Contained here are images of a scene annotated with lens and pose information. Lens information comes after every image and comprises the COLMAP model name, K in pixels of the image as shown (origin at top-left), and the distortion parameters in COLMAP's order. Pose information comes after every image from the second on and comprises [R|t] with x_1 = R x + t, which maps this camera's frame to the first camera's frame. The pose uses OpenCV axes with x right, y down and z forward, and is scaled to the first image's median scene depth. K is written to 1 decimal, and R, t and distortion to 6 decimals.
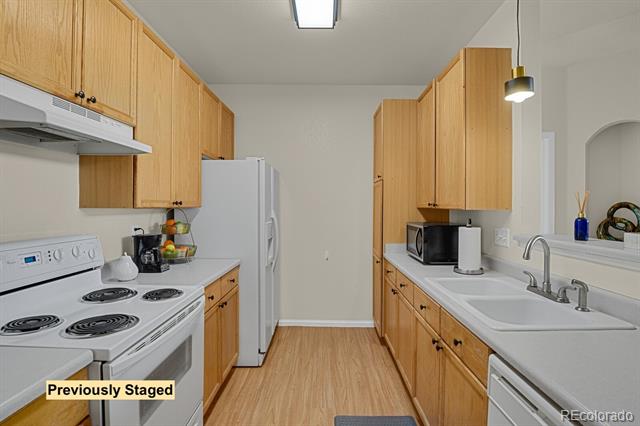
lens RADIAL K [[319.7, 0, 324.7], [0, 319.7, 206.9], [0, 0, 1]] dist [-0.014839, -0.005426]
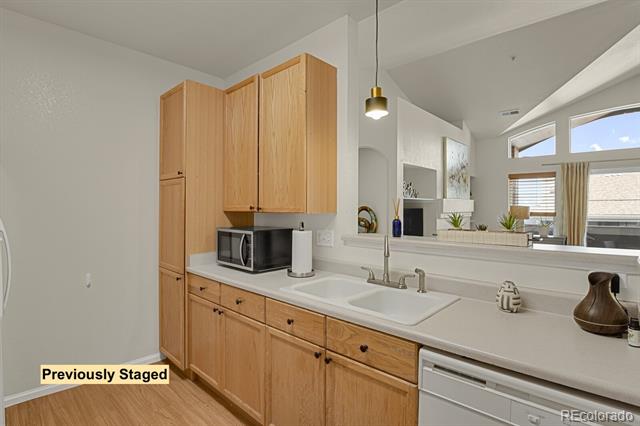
lens RADIAL K [[319.7, 0, 326.7], [0, 319.7, 207.9], [0, 0, 1]] dist [-0.014839, -0.005426]
pose [[0.677065, 0.003422, 0.735916, -0.254515], [-0.001329, 0.999993, -0.003427, -0.004987], [-0.735922, 0.001342, 0.677065, 0.263322]]
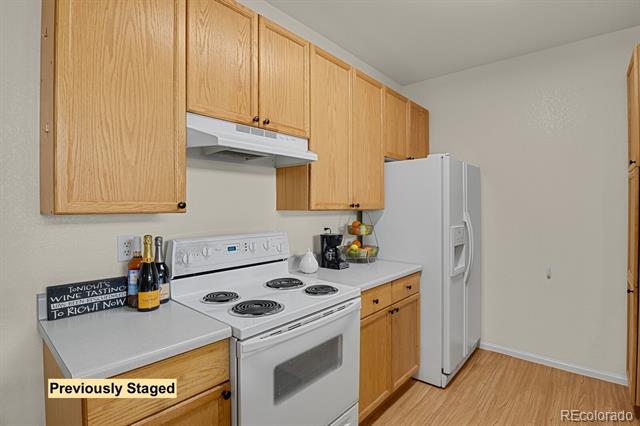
lens RADIAL K [[319.7, 0, 322.6], [0, 319.7, 208.1], [0, 0, 1]] dist [-0.014839, -0.005426]
pose [[0.761949, -0.005770, -0.647611, 0.151207], [0.003295, 0.999982, -0.005032, 0.001465], [0.647629, 0.001701, 0.761954, 0.134769]]
